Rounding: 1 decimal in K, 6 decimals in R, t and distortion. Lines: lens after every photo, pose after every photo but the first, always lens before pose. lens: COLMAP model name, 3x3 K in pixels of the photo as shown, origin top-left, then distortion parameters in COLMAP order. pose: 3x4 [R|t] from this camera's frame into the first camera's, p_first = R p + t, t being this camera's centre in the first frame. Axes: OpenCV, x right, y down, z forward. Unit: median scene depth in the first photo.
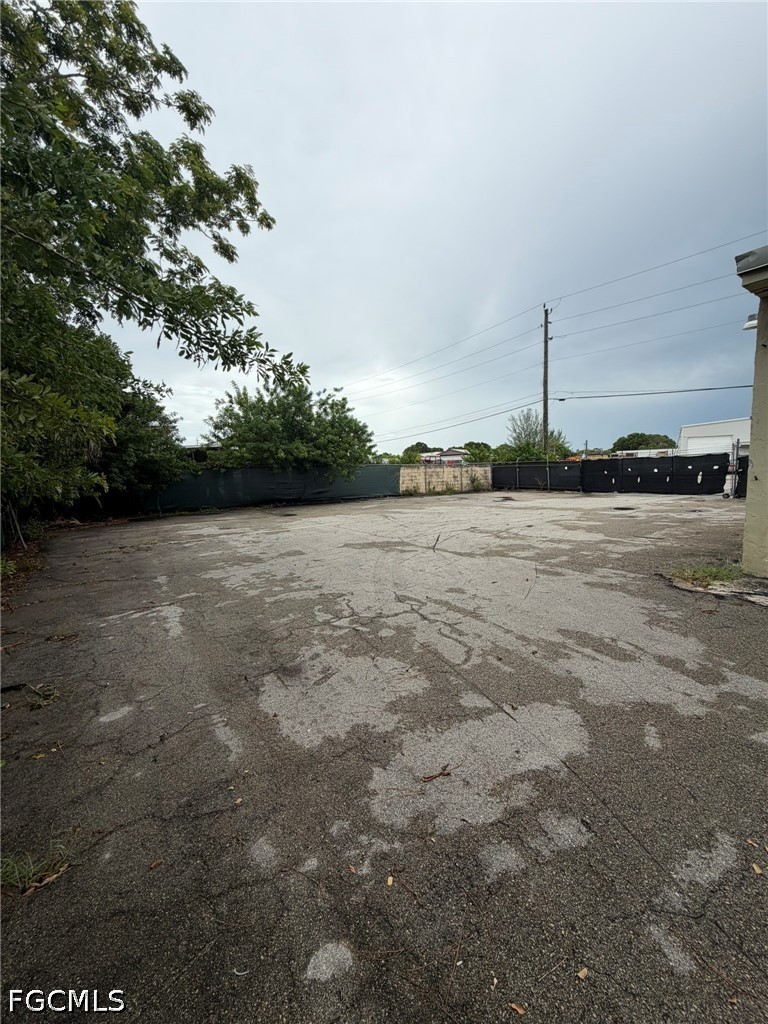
lens RADIAL K [[407.4, 0, 384.0], [0, 407.4, 512.0], [0, 0, 1]] dist [0.000741, -0.000018]
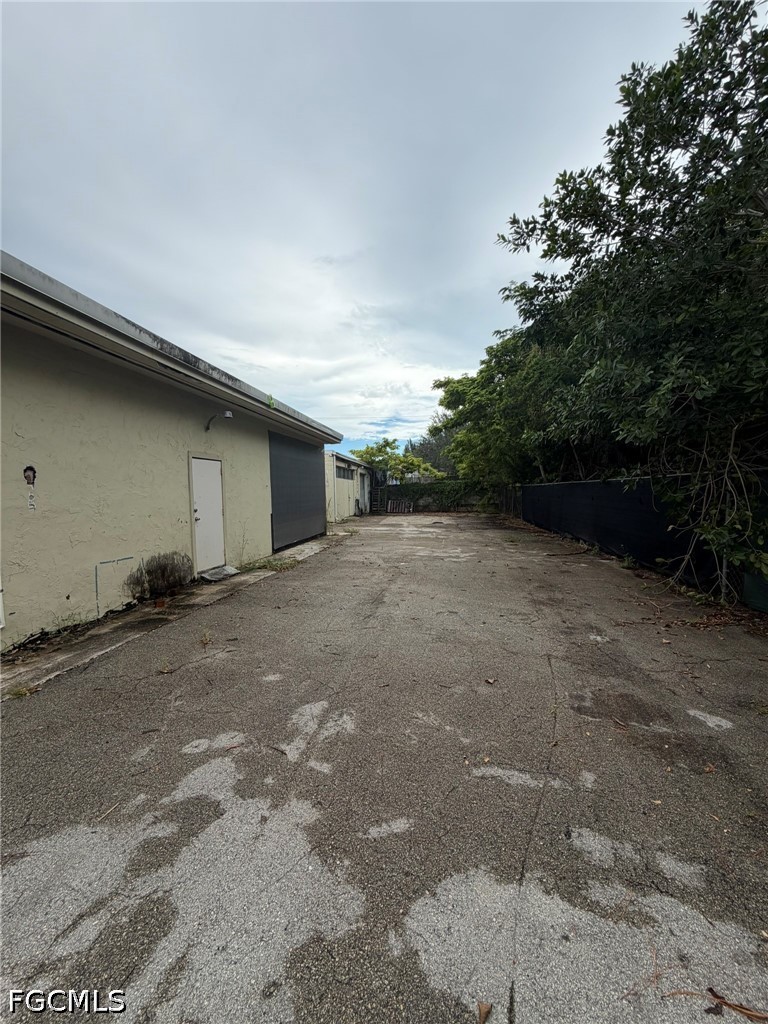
lens RADIAL K [[407.4, 0, 384.0], [0, 407.4, 512.0], [0, 0, 1]] dist [0.000741, -0.000018]
pose [[-0.729856, 0.006971, 0.683565, 0.088751], [0.112340, 0.987576, 0.109876, -0.203532], [-0.674307, 0.156985, -0.721572, 1.612327]]
